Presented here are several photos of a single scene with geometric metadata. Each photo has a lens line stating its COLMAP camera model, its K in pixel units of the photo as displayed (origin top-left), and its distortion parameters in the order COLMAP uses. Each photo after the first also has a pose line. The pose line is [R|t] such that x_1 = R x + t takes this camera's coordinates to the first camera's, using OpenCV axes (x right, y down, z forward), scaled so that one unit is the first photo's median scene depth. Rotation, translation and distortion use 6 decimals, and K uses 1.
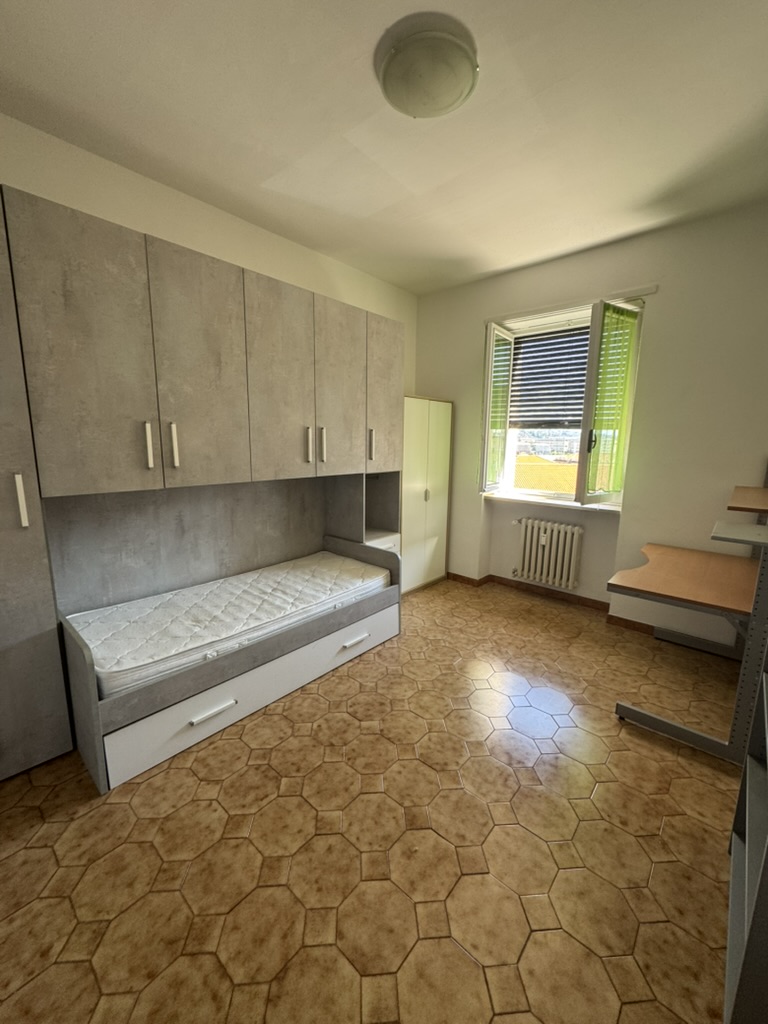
lens RADIAL K [[407.0, 0, 386.4], [0, 407.0, 510.7], [0, 0, 1]] dist [-0.001258, 0.000176]
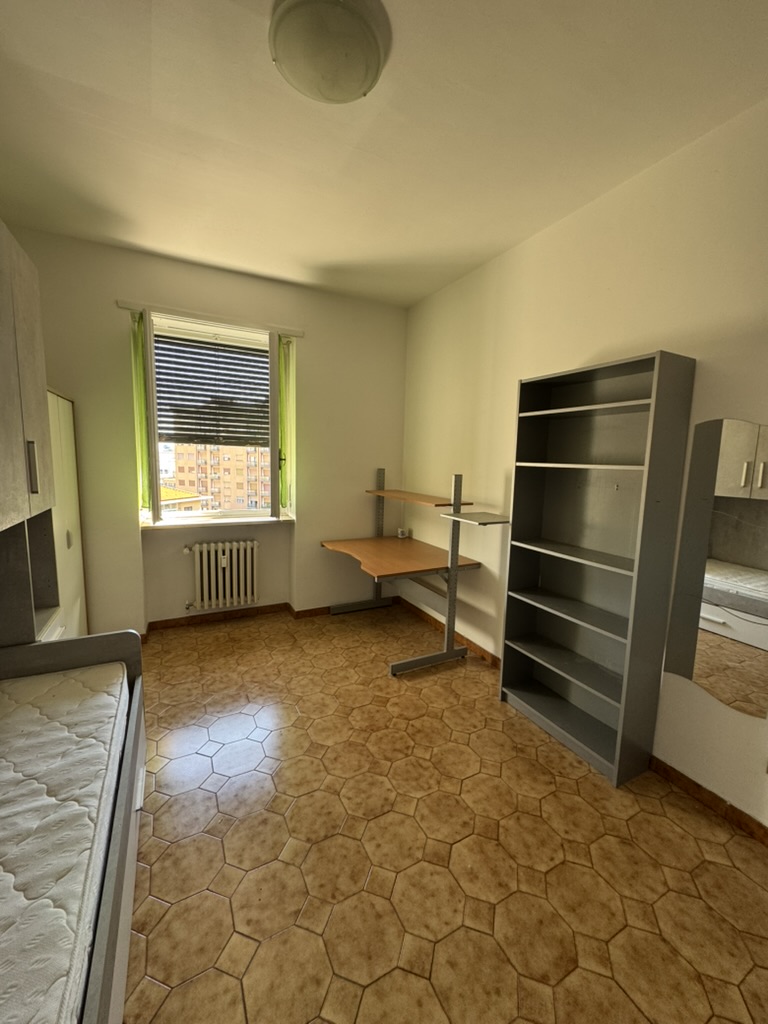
lens RADIAL K [[407.0, 0, 386.4], [0, 407.0, 510.7], [0, 0, 1]] dist [-0.001258, 0.000176]
pose [[0.358600, -0.124178, 0.925195, -0.559038], [0.140184, 0.987037, 0.078144, -0.110402], [-0.922905, 0.101675, 0.371359, 0.479496]]
